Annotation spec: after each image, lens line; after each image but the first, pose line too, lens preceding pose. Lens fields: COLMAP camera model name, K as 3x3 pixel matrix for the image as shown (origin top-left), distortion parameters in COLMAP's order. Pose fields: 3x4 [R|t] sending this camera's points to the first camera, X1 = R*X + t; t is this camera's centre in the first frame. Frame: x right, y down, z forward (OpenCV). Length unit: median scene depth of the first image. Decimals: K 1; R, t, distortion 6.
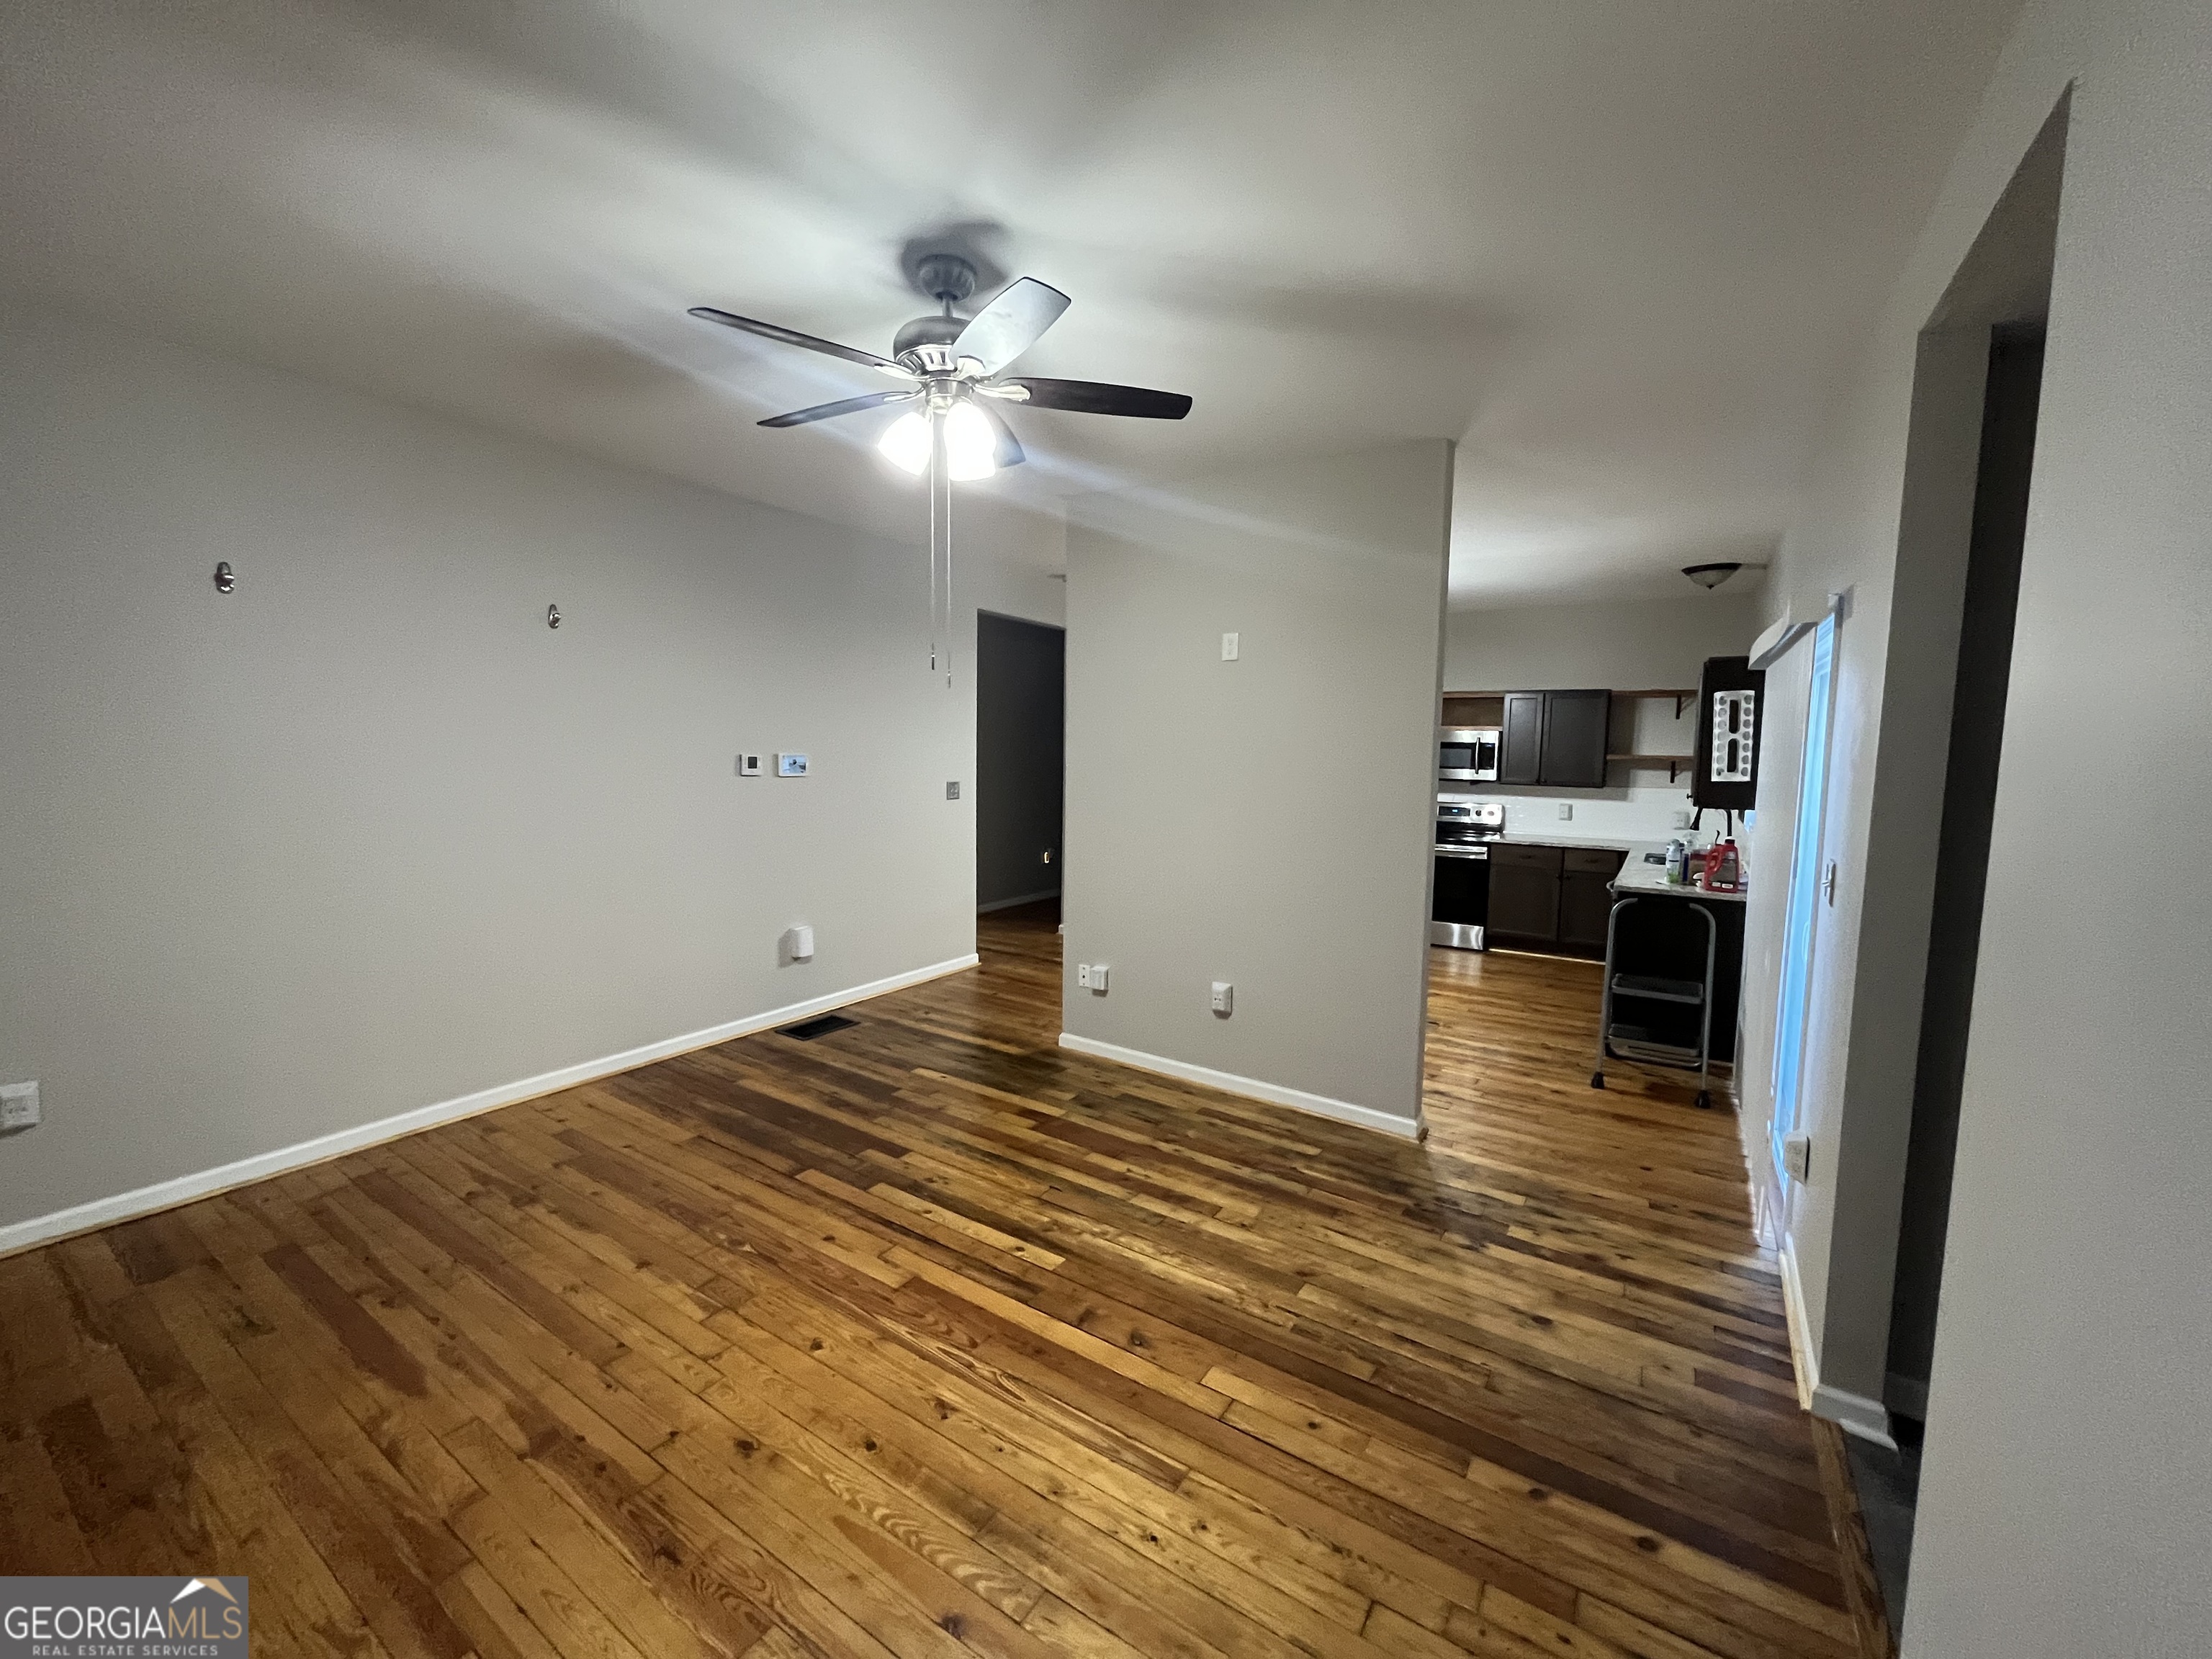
lens RADIAL K [[893.7, 0, 1100.7], [0, 893.7, 821.3], [0, 0, 1]] dist [-0.002674, -0.000379]
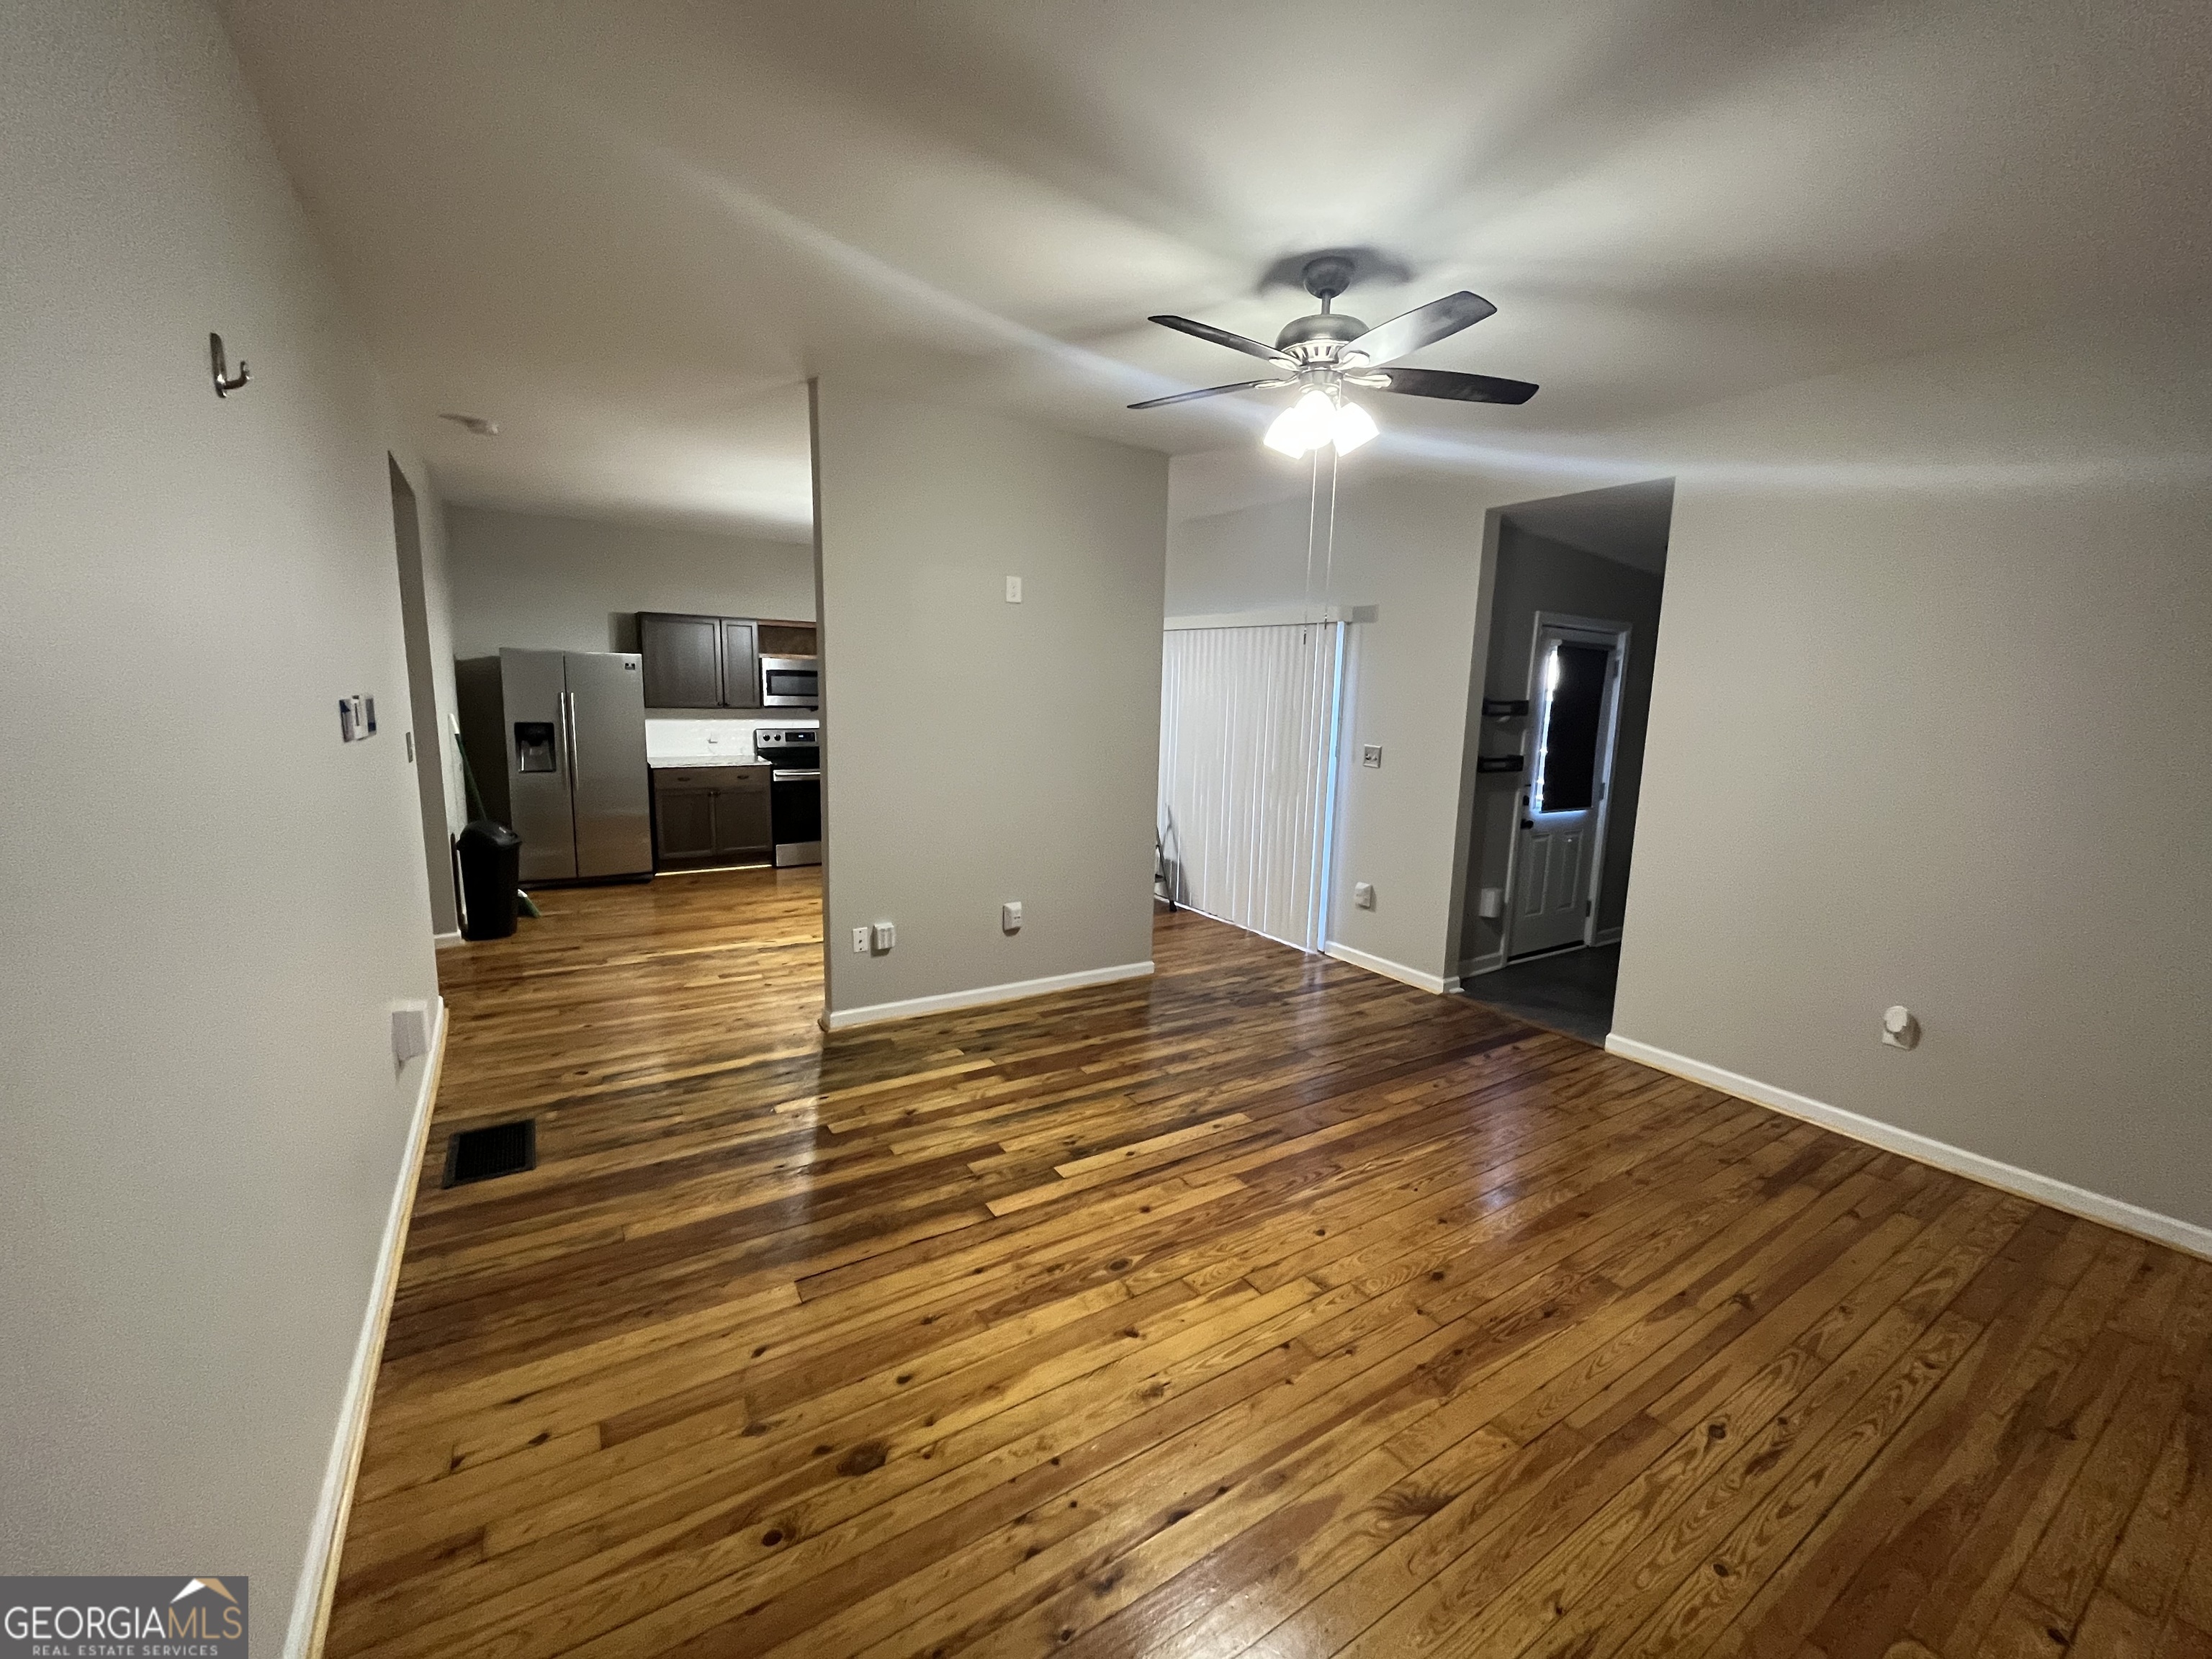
lens RADIAL K [[893.7, 0, 1099.2], [0, 893.7, 831.5], [0, 0, 1]] dist [-0.002674, -0.000379]
pose [[0.410849, -0.153178, 0.898743, -1.005909], [0.059745, 0.988189, 0.141111, -0.068484], [-0.909744, -0.004280, 0.415148, 0.573732]]
